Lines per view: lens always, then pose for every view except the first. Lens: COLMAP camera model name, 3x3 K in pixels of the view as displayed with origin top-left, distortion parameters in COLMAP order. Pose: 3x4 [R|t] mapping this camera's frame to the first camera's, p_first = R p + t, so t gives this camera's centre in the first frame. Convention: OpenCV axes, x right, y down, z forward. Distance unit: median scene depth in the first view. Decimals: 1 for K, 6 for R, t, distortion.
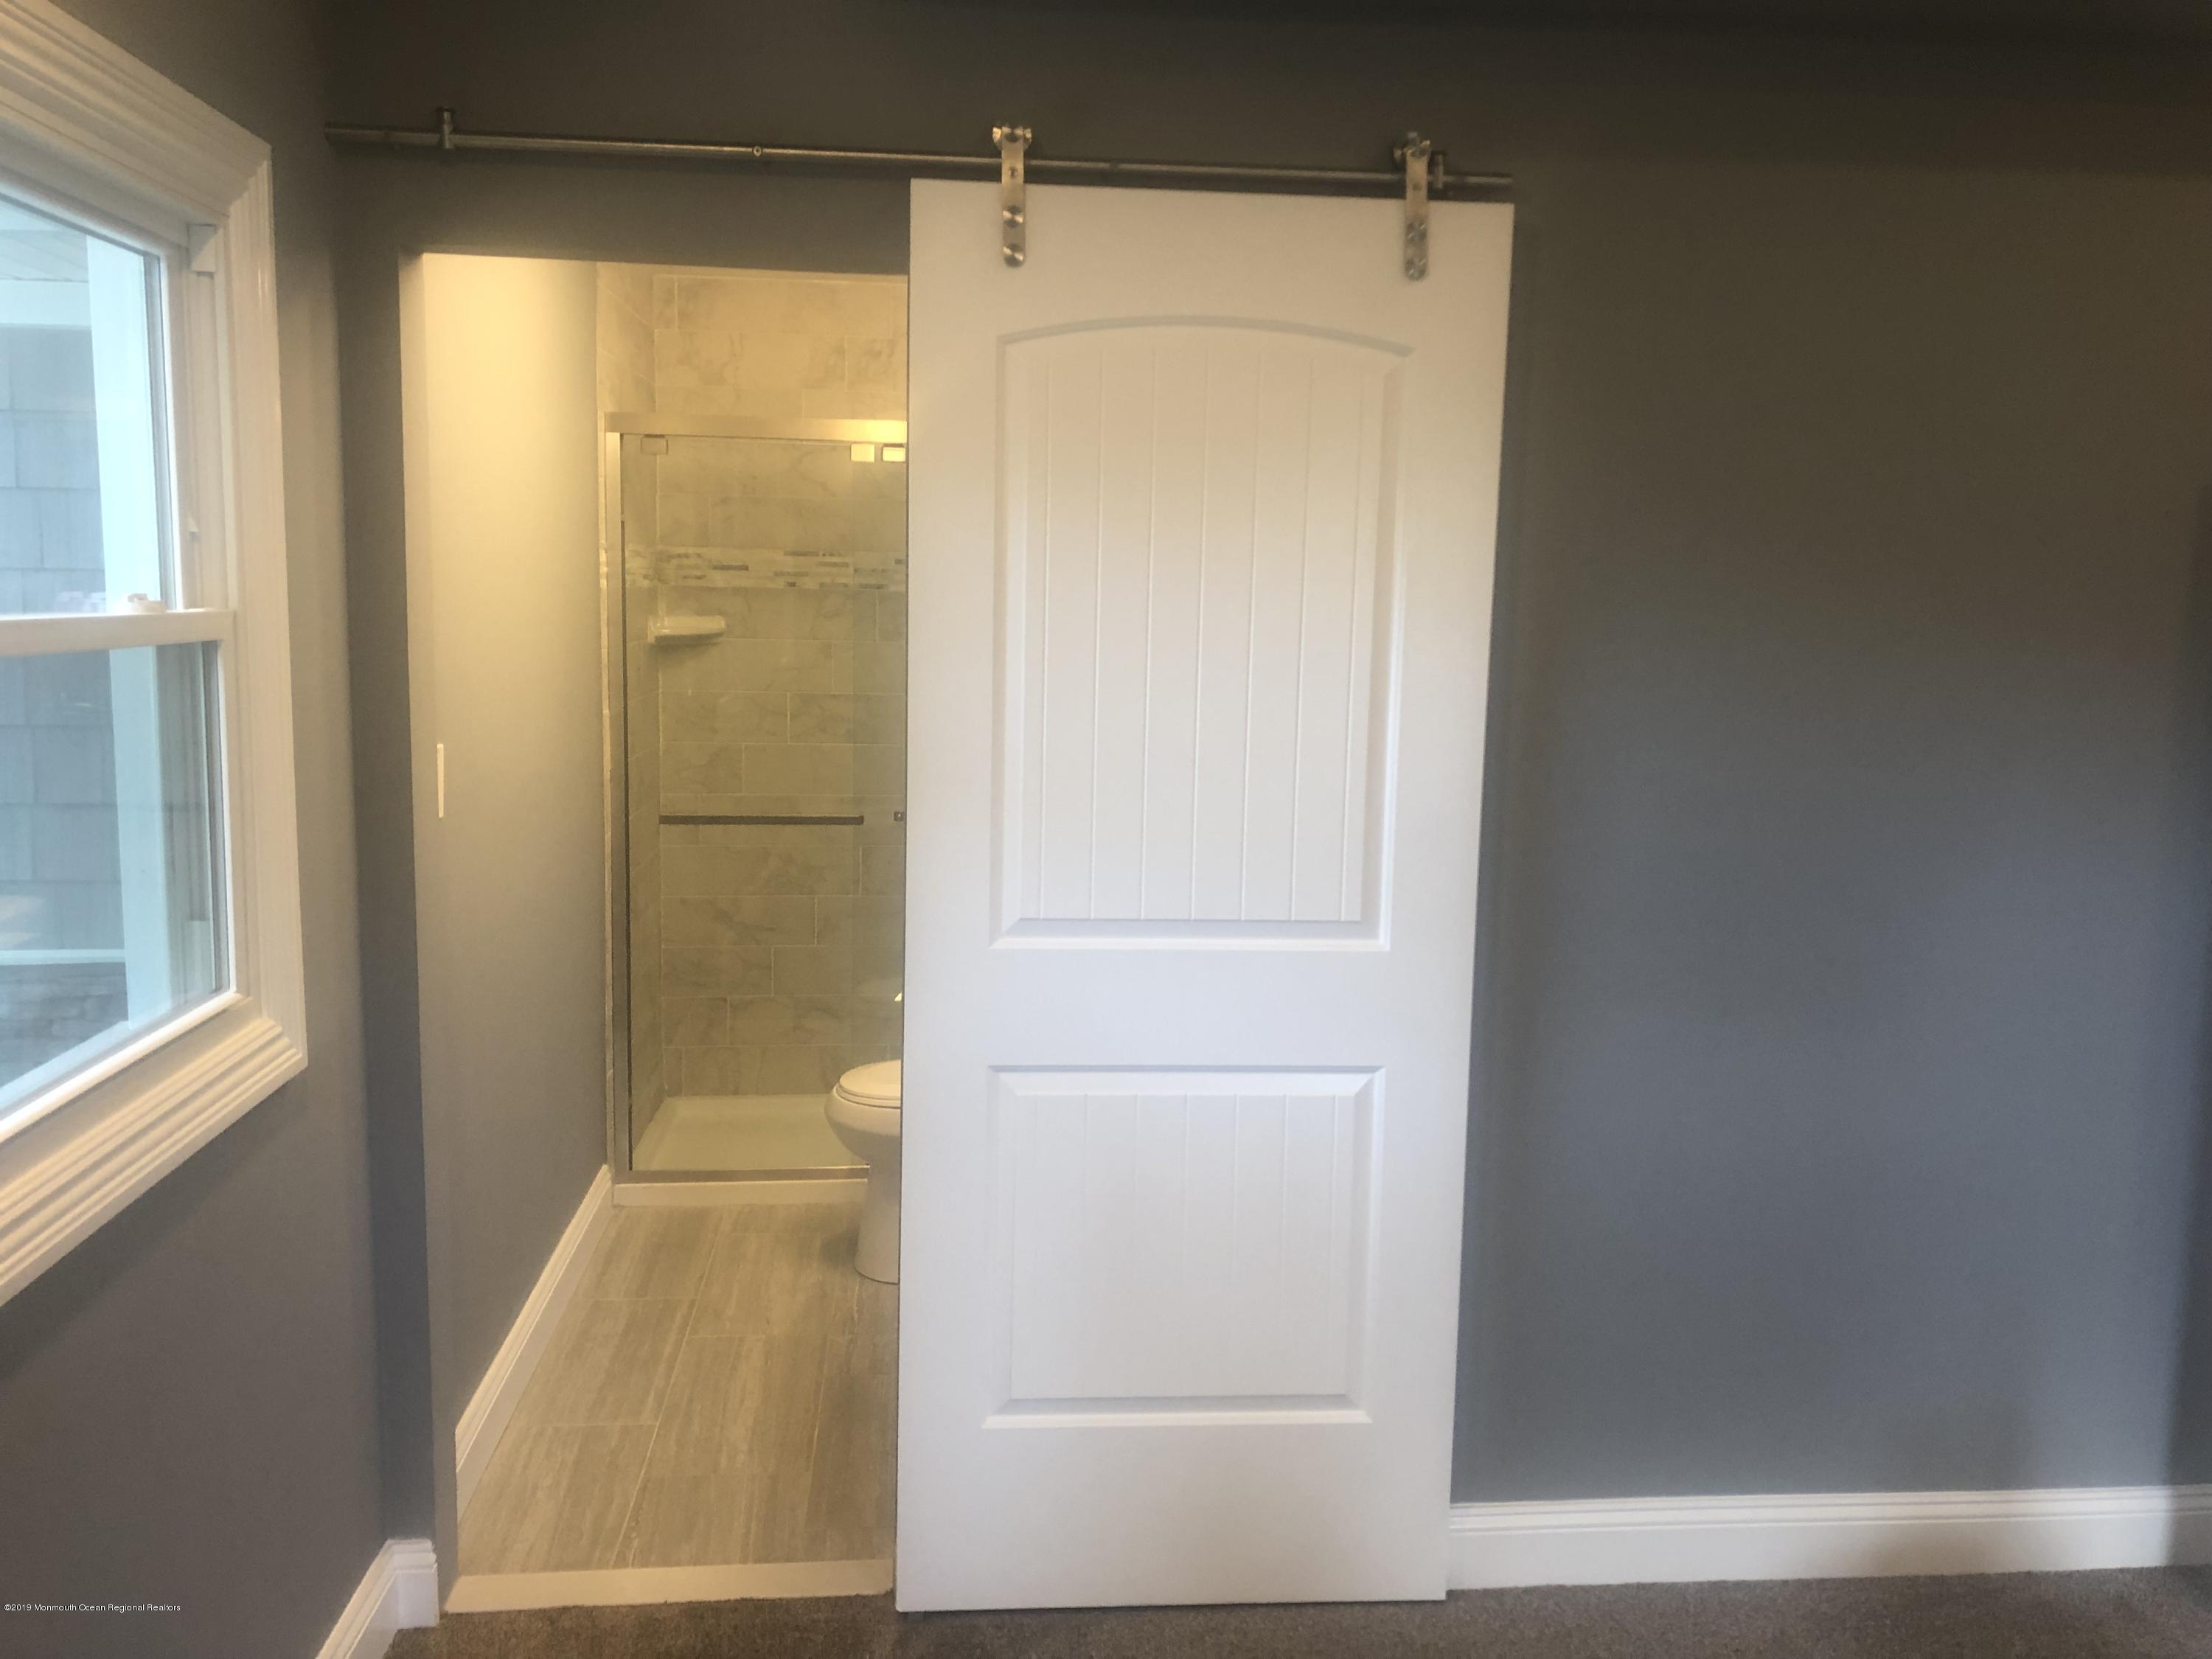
lens RADIAL K [[1820.3, 0, 1123.1], [0, 1820.3, 812.9], [0, 0, 1]] dist [0.037740, -0.033327]
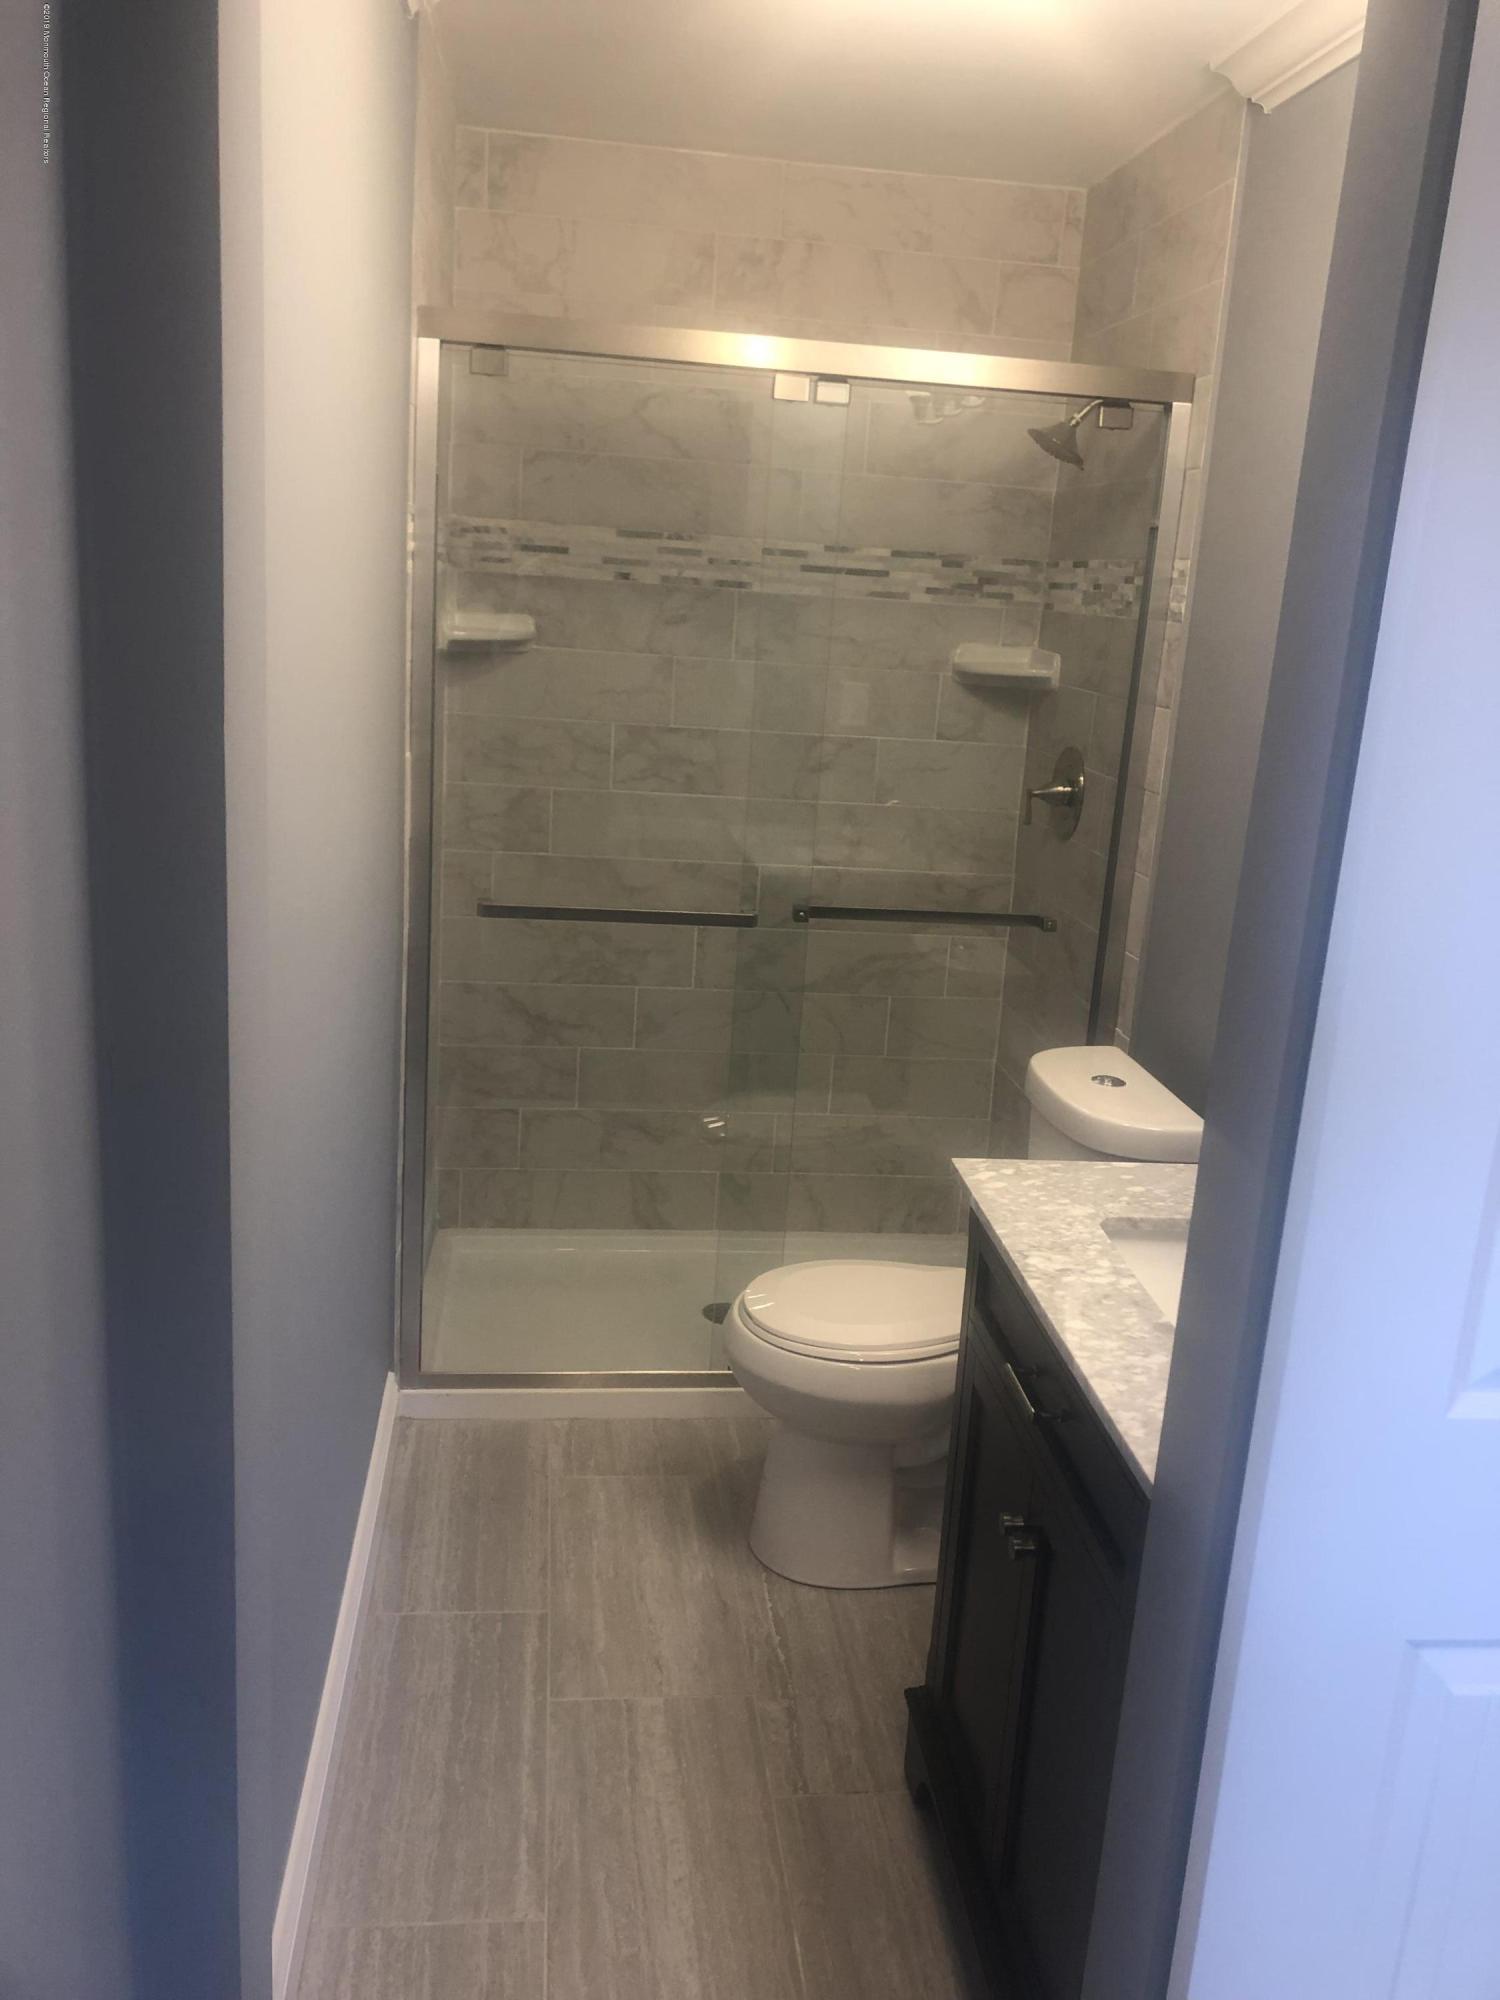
lens RADIAL K [[1645.8, 0, 778.7], [0, 1645.8, 968.1], [0, 0, 1]] dist [0.037740, -0.033327]
pose [[0.998503, 0.038577, 0.038778, -0.181523], [-0.042551, 0.993292, 0.107517, -0.053318], [-0.034370, -0.109006, 0.993447, 0.400021]]
